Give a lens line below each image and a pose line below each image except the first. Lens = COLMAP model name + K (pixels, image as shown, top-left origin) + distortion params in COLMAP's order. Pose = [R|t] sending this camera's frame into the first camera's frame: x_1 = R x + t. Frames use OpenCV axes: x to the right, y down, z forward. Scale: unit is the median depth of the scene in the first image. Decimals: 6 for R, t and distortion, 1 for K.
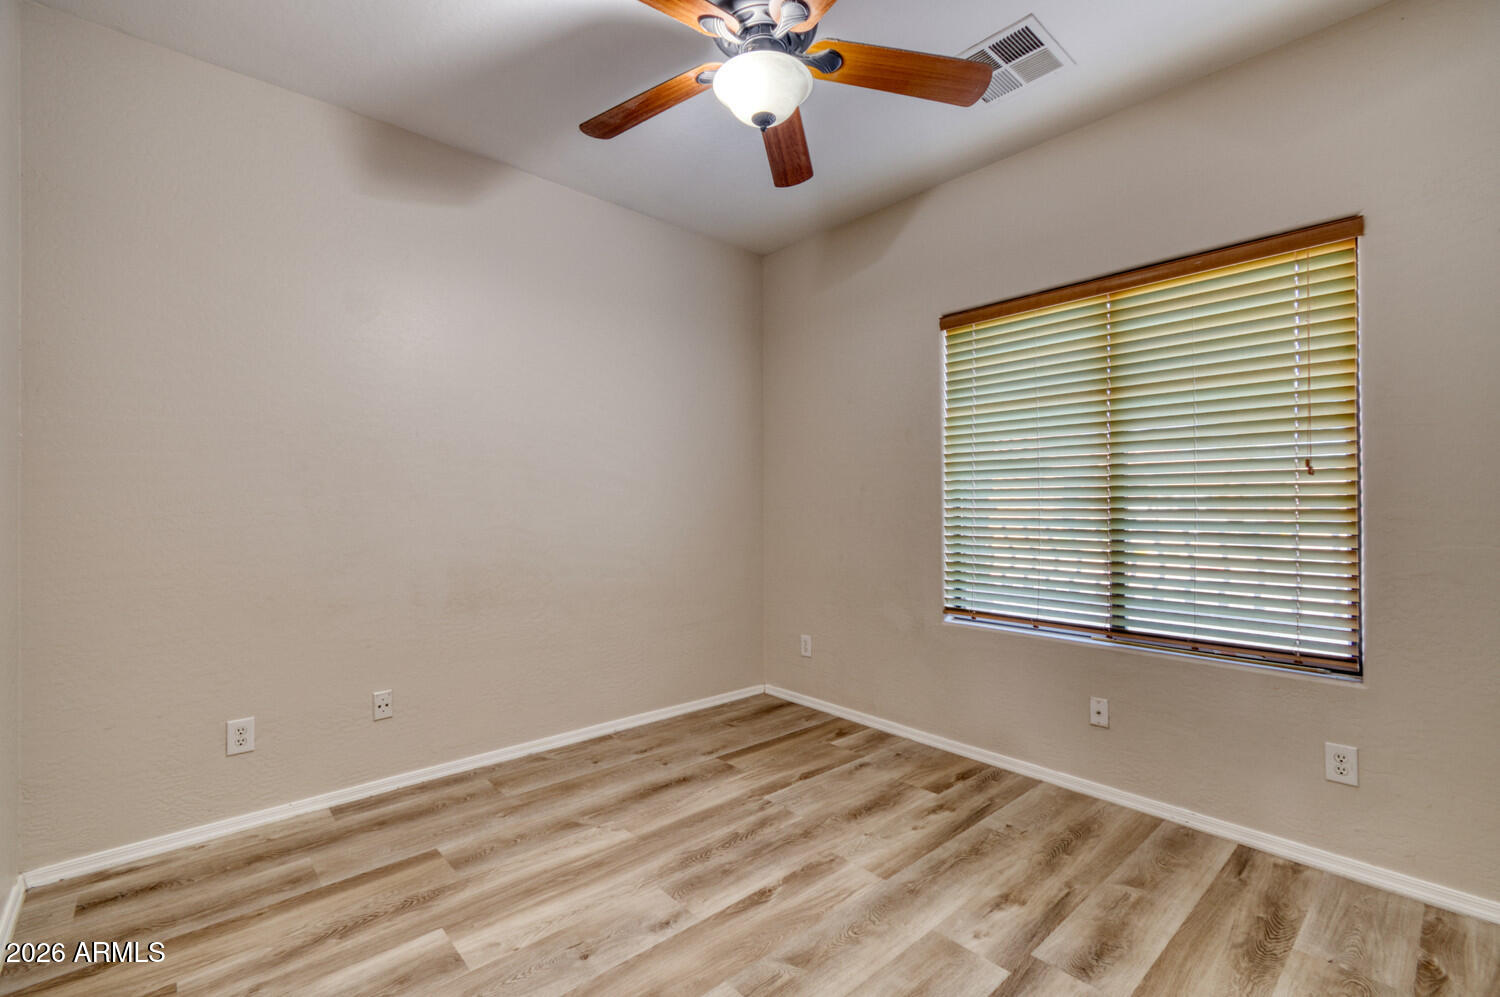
lens RADIAL K [[662.7, 0, 756.3], [0, 662.7, 500.0], [0, 0, 1]] dist [-0.002689, -0.000311]
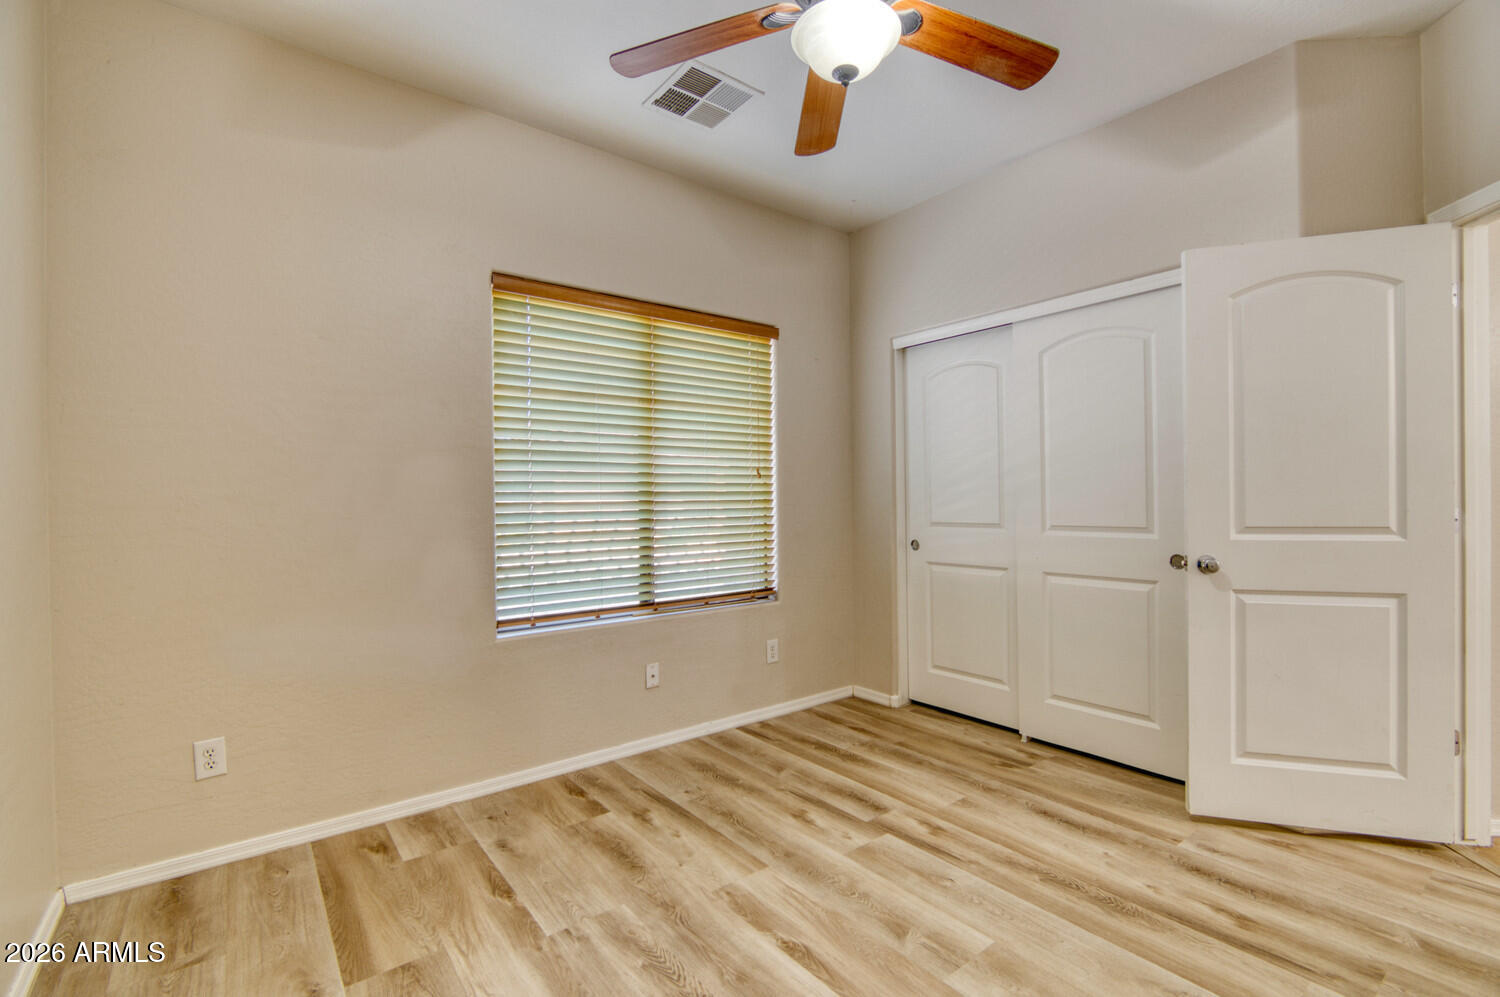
lens RADIAL K [[662.7, 0, 756.3], [0, 662.7, 500.0], [0, 0, 1]] dist [-0.002689, -0.000311]
pose [[0.070179, -0.002807, 0.997530, -0.638573], [0.003919, 0.999989, 0.002538, 0.009422], [-0.997527, 0.003731, 0.070189, 0.741979]]
